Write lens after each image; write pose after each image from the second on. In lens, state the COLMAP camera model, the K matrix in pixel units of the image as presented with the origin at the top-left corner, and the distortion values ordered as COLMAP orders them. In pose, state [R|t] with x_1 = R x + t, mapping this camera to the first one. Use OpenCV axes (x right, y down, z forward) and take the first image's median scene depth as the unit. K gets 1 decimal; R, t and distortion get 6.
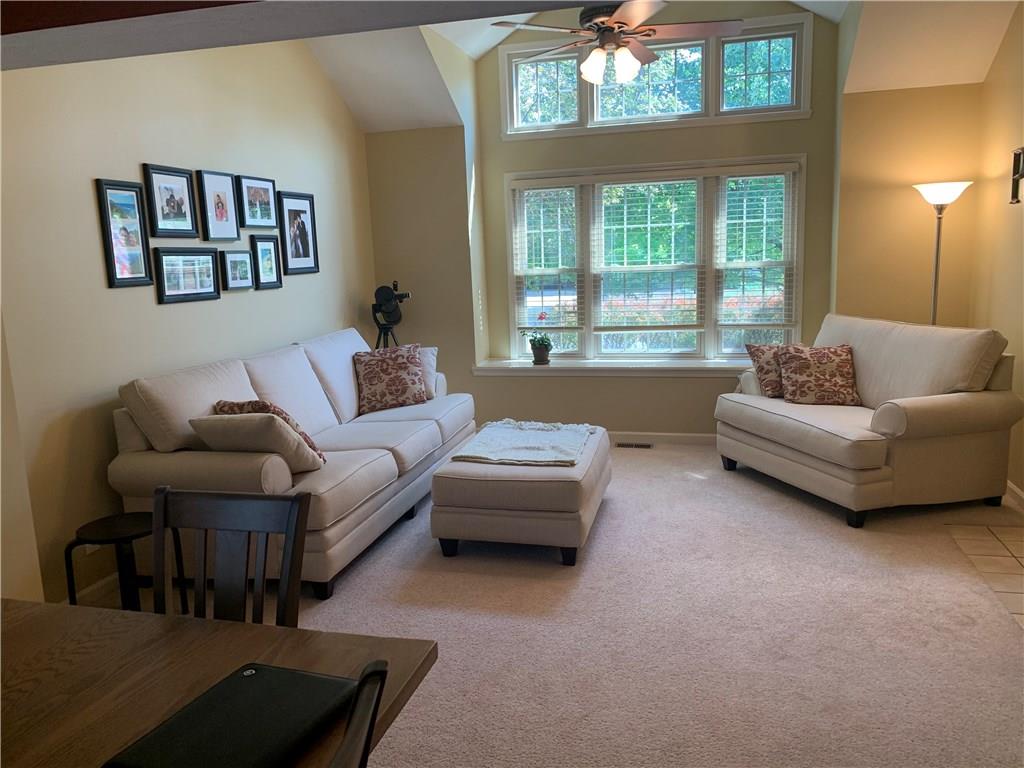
lens RADIAL K [[787.2, 0, 517.9], [0, 787.2, 380.2], [0, 0, 1]] dist [0.030547, -0.033961]
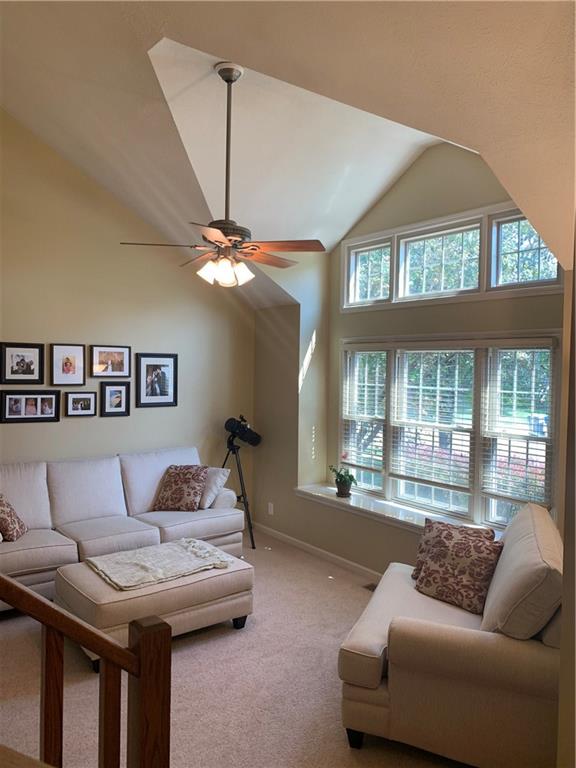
lens RADIAL K [[590.4, 0, 288.0], [0, 590.4, 384.0], [0, 0, 1]] dist [0.030547, -0.033961]
pose [[0.783473, 0.069351, -0.617544, 0.645638], [-0.146895, 0.986258, -0.075607, -0.139423], [0.603814, 0.149950, 0.782894, 0.296817]]
